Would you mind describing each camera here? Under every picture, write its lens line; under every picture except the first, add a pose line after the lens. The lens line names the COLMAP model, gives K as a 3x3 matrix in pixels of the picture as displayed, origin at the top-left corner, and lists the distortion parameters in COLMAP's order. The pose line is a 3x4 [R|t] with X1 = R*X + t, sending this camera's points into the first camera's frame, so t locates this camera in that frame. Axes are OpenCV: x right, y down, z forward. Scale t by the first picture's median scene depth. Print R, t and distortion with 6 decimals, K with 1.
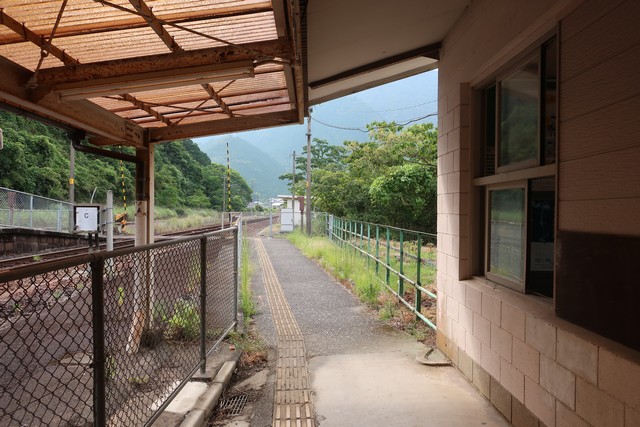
lens RADIAL K [[503.6, 0, 324.2], [0, 503.6, 216.6], [0, 0, 1]] dist [-0.002506, -0.000969]
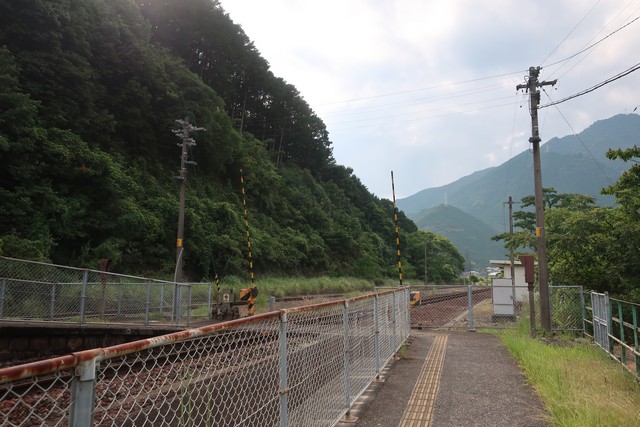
lens RADIAL K [[503.6, 0, 320.8], [0, 503.6, 208.9], [0, 0, 1]] dist [-0.002506, -0.000969]
pose [[0.911119, -0.063157, -0.407275, -0.013643], [-0.000075, 0.988164, -0.153404, -0.004346], [0.412143, 0.139800, 0.900330, 0.242443]]
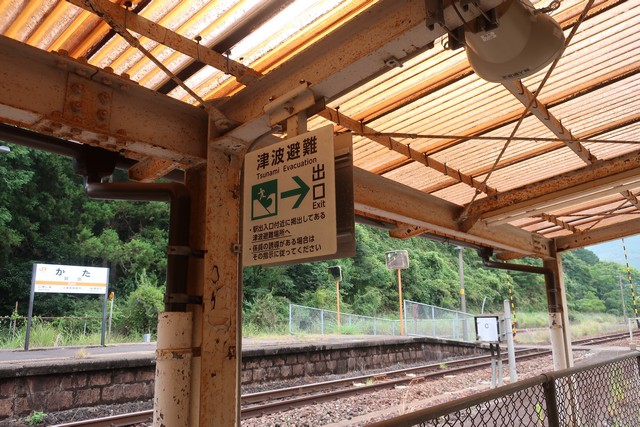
lens RADIAL K [[503.6, 0, 318.6], [0, 503.6, 209.5], [0, 0, 1]] dist [-0.002506, -0.000969]
pose [[0.744630, -0.161300, -0.647695, -0.004789], [0.014309, 0.973997, -0.226110, -0.001434], [0.667324, 0.159100, 0.727575, -0.005215]]
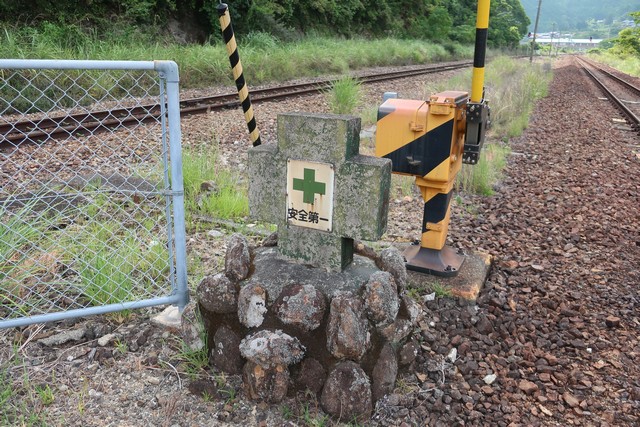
lens RADIAL K [[503.6, 0, 321.2], [0, 503.6, 209.3], [0, 0, 1]] dist [-0.002506, -0.000969]
pose [[0.892757, 0.155739, -0.422765, -0.225819], [-0.023264, 0.953038, 0.301956, -0.008744], [0.449938, -0.259738, 0.854454, 0.537586]]
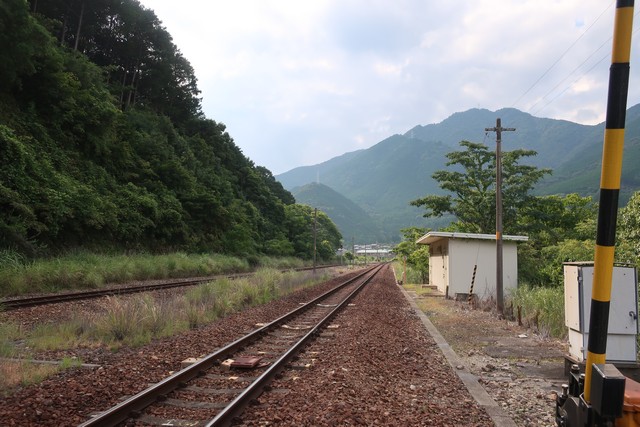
lens RADIAL K [[503.6, 0, 318.9], [0, 503.6, 208.9], [0, 0, 1]] dist [-0.002506, -0.000969]
pose [[0.985177, -0.013642, -0.170995, -0.128146], [-0.005000, 0.994125, -0.108121, -0.012006], [0.171466, 0.107373, 0.979321, 0.557585]]
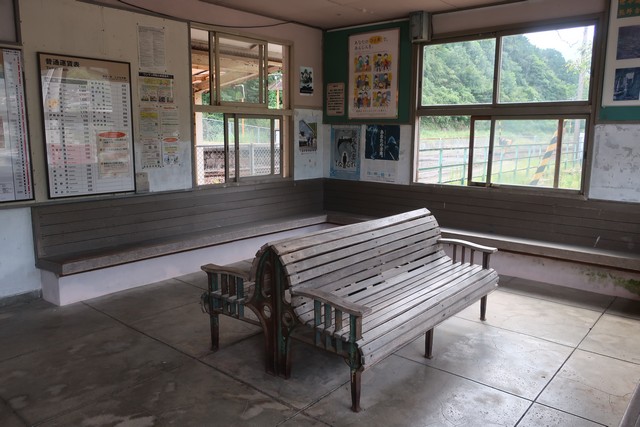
lens RADIAL K [[503.6, 0, 318.9], [0, 503.6, 213.2], [0, 0, 1]] dist [-0.002506, -0.000969]
pose [[0.742484, 0.106393, -0.661360, 0.136569], [-0.011316, 0.989158, 0.146422, 0.000348], [0.669768, -0.101232, 0.735638, -0.001659]]
